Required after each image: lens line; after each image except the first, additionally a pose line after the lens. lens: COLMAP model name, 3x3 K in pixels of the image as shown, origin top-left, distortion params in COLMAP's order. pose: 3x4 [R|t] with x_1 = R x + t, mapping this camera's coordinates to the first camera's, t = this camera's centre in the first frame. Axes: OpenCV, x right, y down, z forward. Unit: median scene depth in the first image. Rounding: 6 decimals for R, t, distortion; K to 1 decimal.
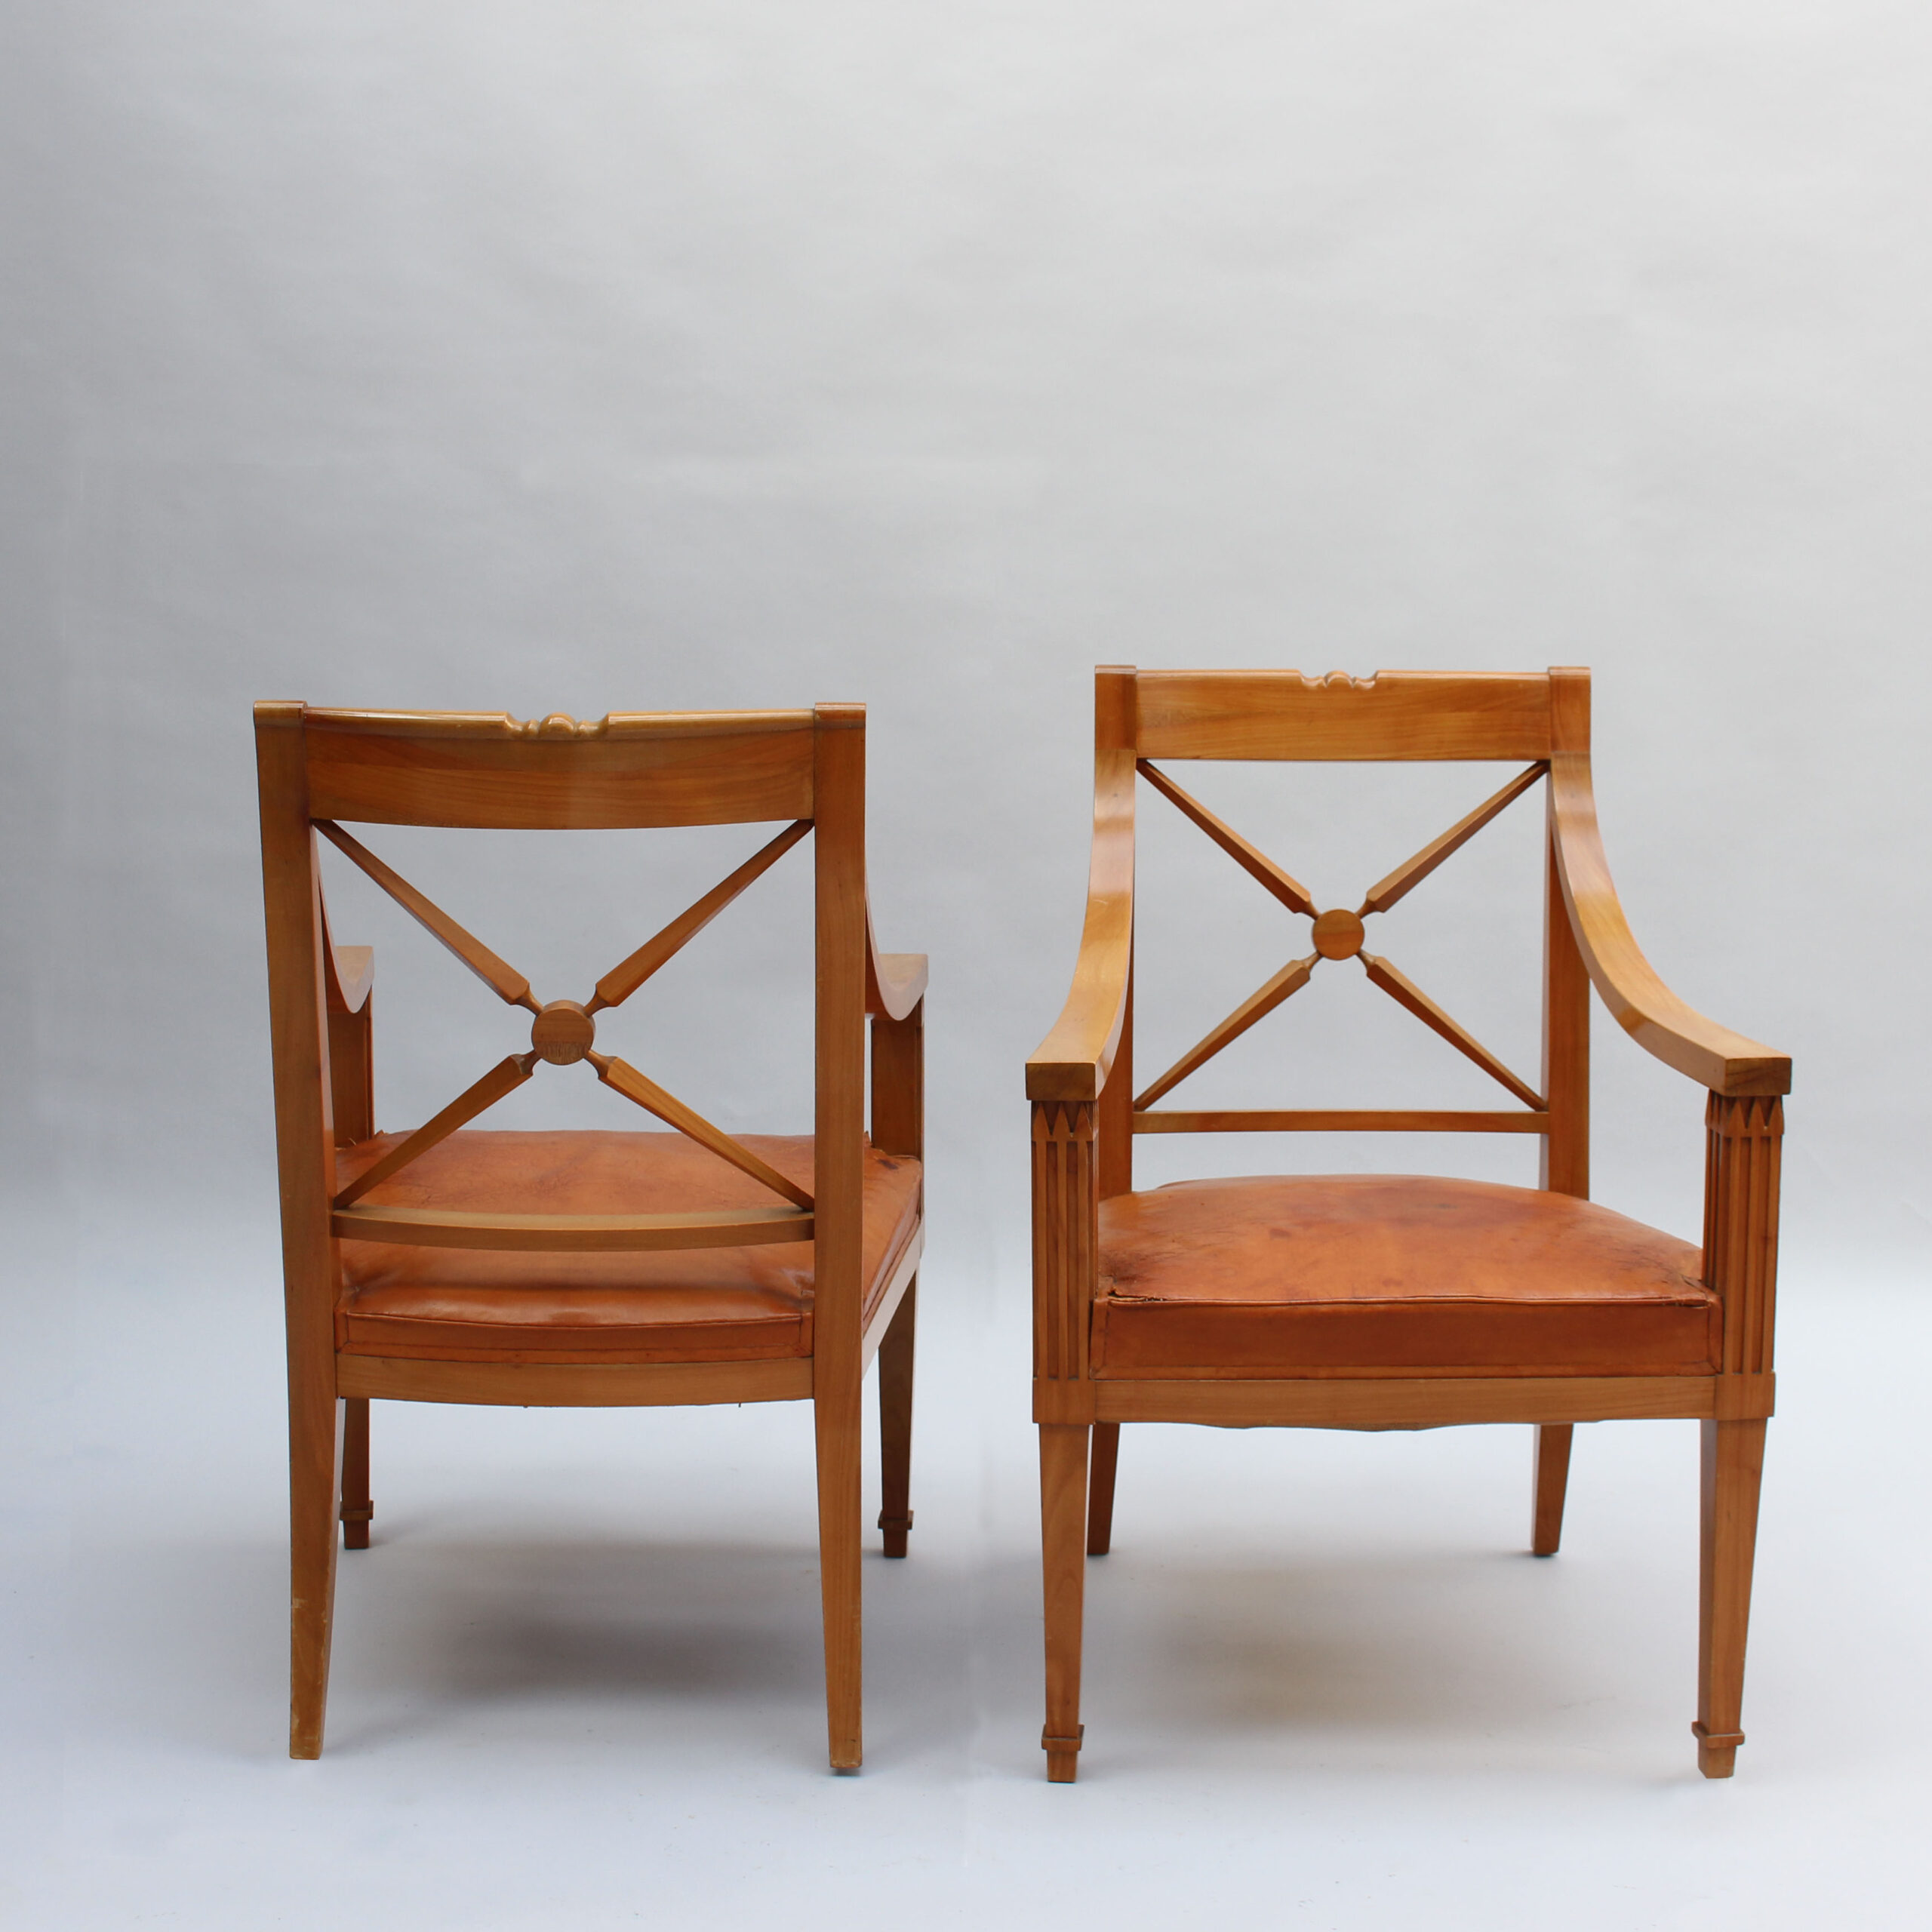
lens RADIAL K [[2891.6, 0, 966.0], [0, 2891.6, 966.0], [0, 0, 1]] dist [-0.150106, 0.098541]
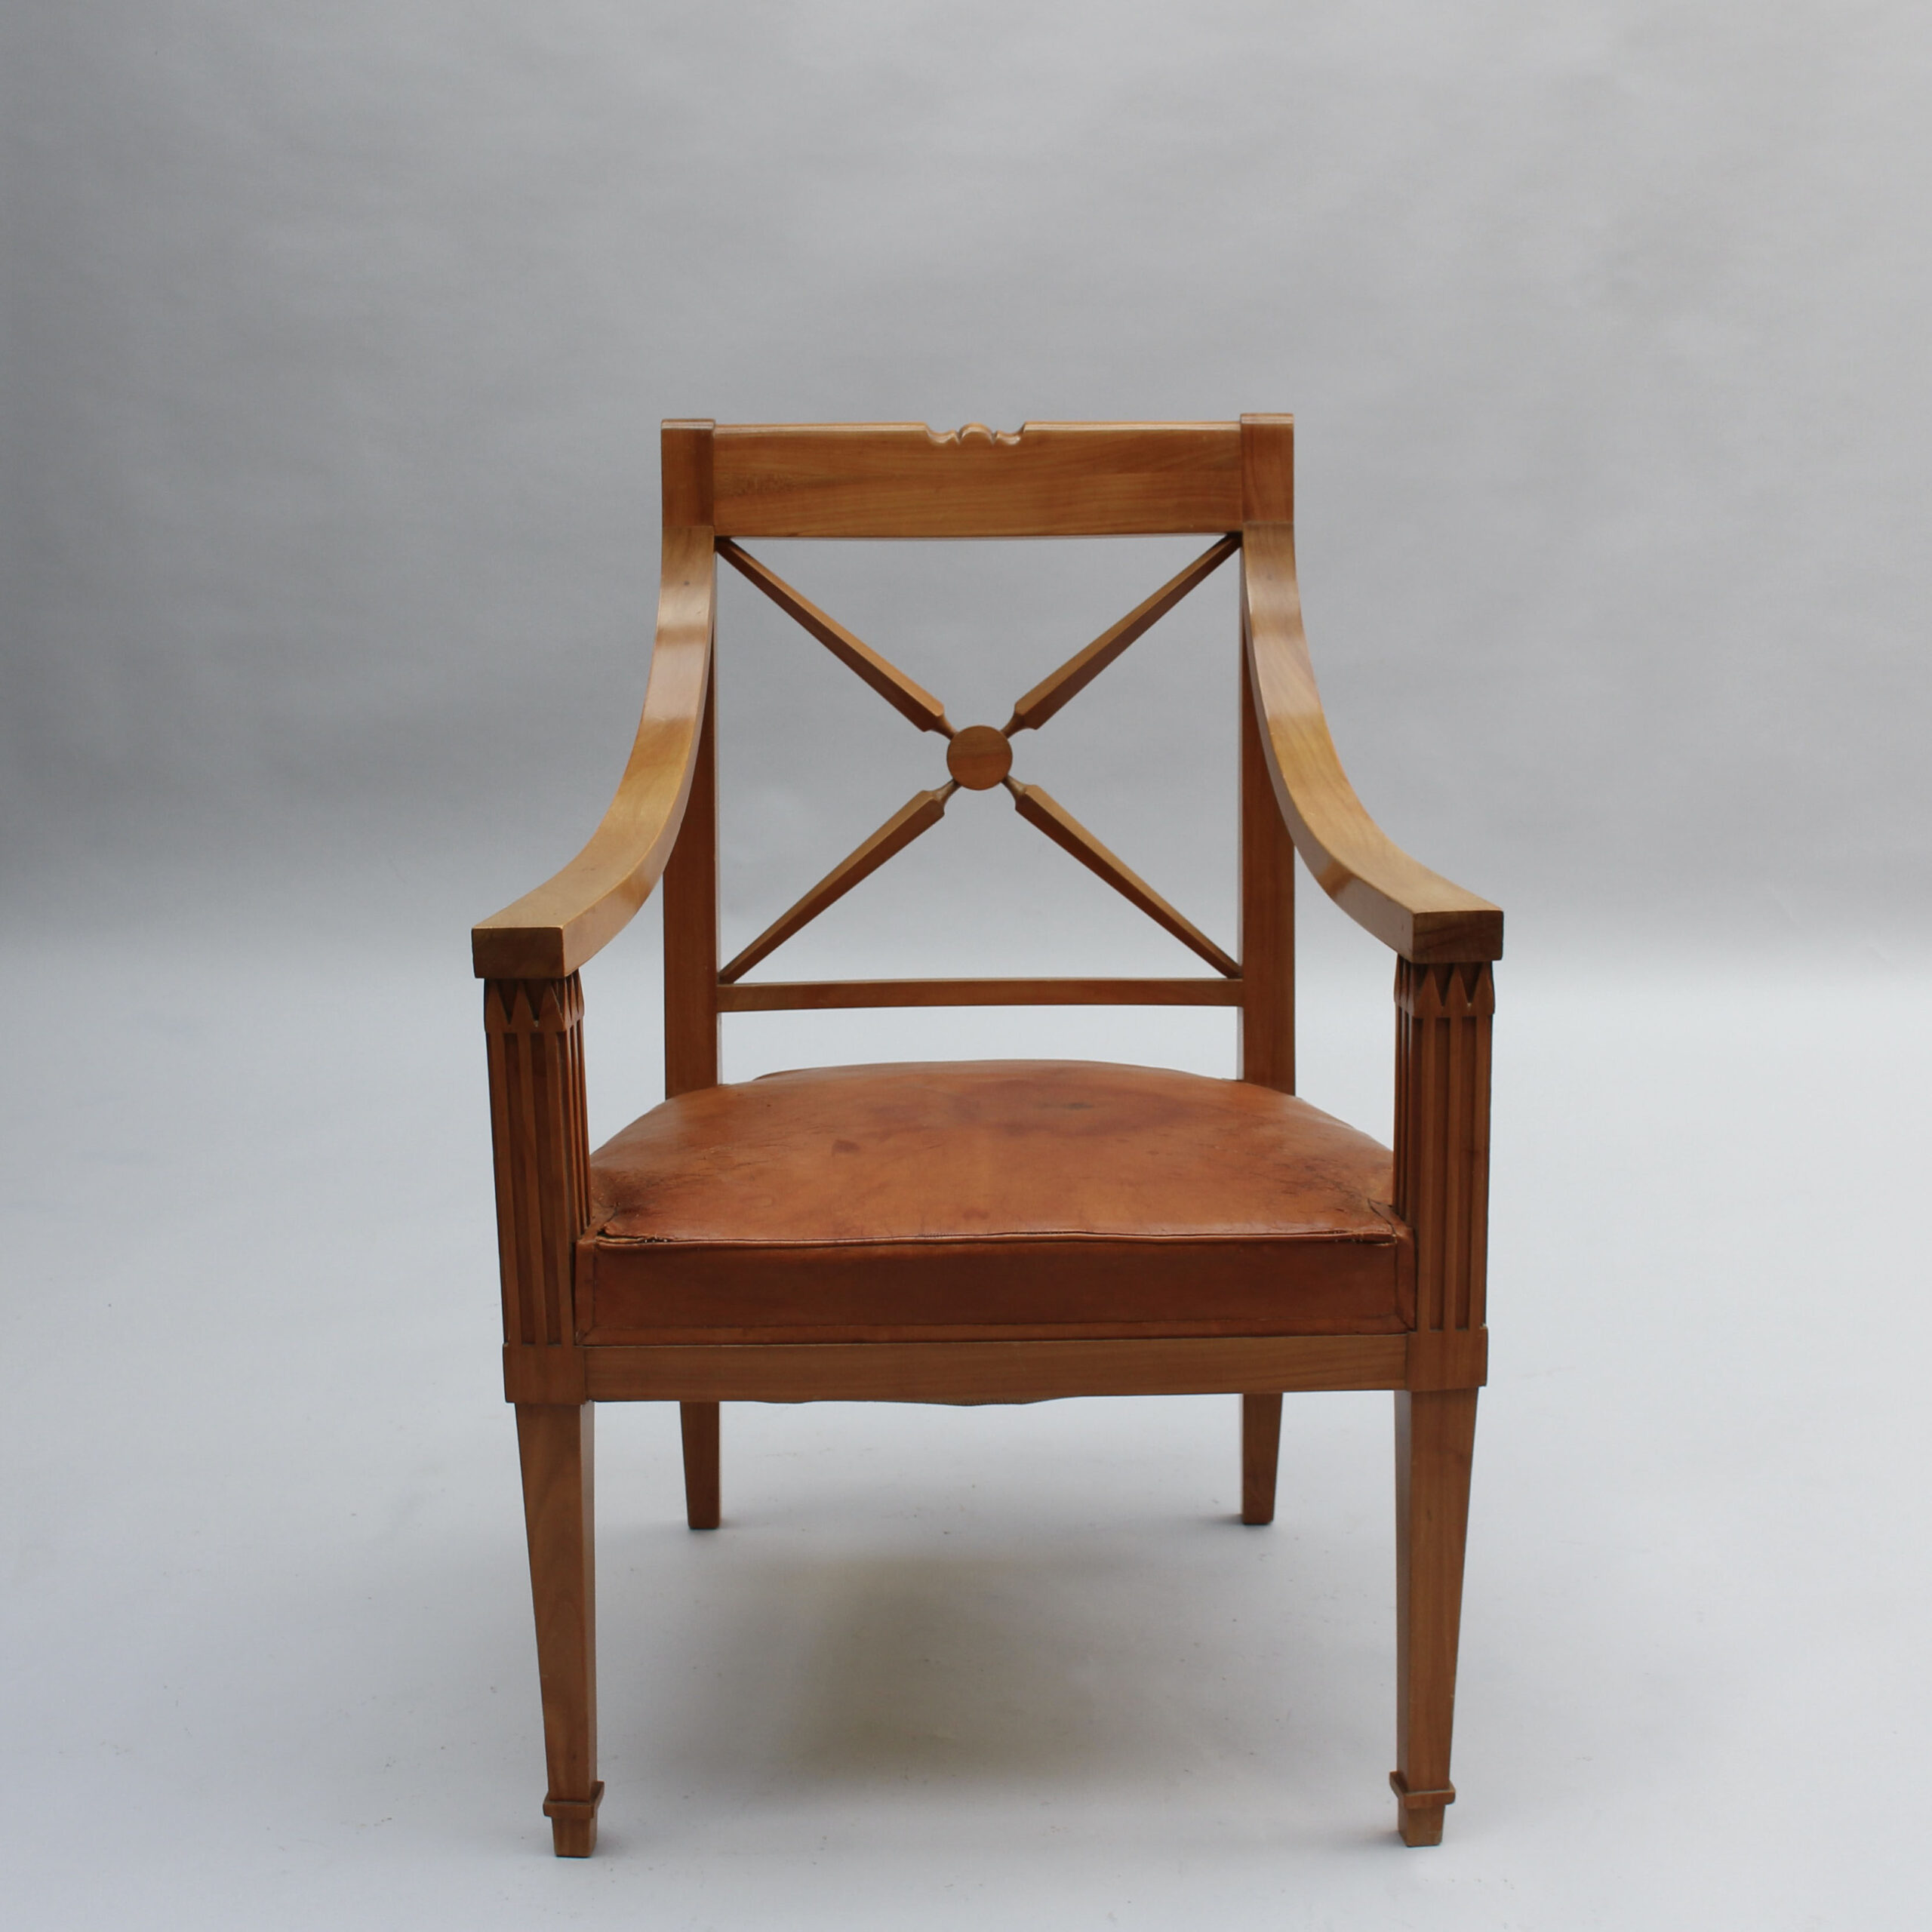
lens RADIAL K [[2872.4, 0, 962.5], [0, 2872.4, 1008.0], [0, 0, 1]] dist [-0.139781, -0.006787]
pose [[0.999644, -0.012947, 0.023313, 0.124712], [0.011345, 0.997648, 0.067604, 0.005204], [-0.024134, -0.067316, 0.997440, 0.247963]]
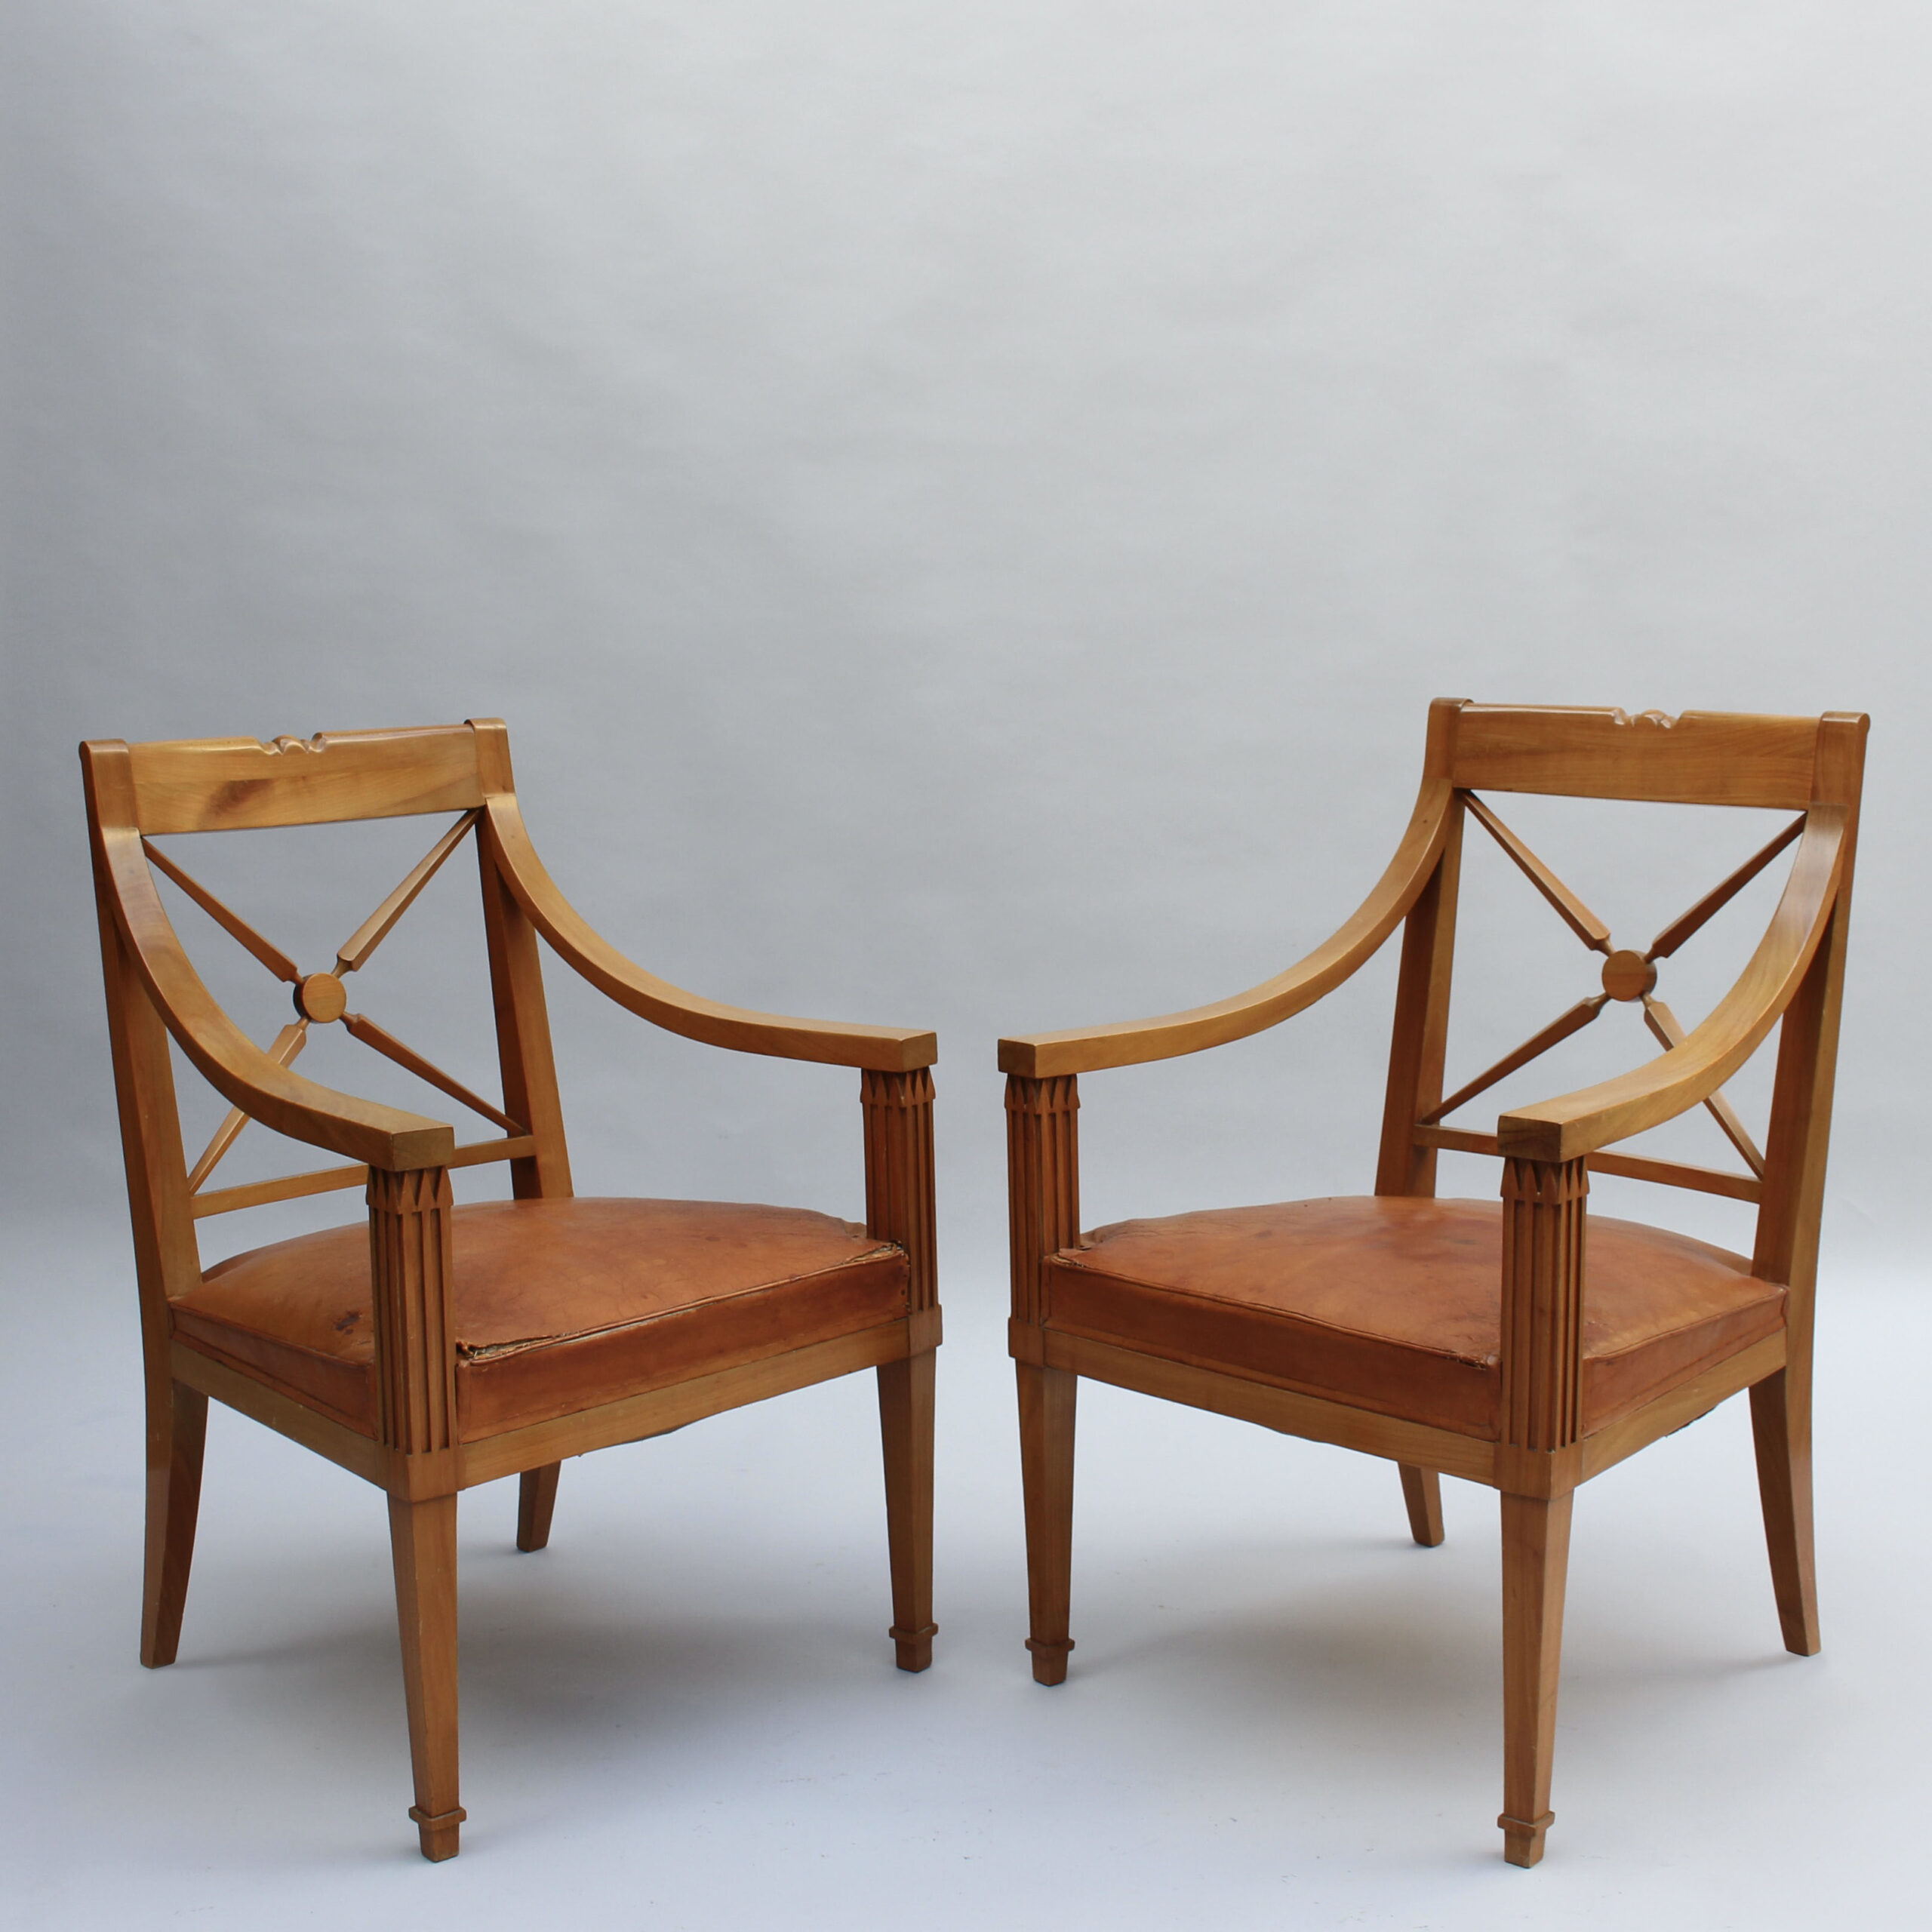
lens RADIAL K [[2793.4, 0, 966.0], [0, 2793.4, 966.0], [0, 0, 1]] dist [-0.138998, 0.011740]
pose [[0.700032, 0.093191, -0.708005, 0.761870], [-0.092515, 0.994928, 0.039484, -0.036407], [0.708094, 0.037861, 0.705103, 0.199716]]
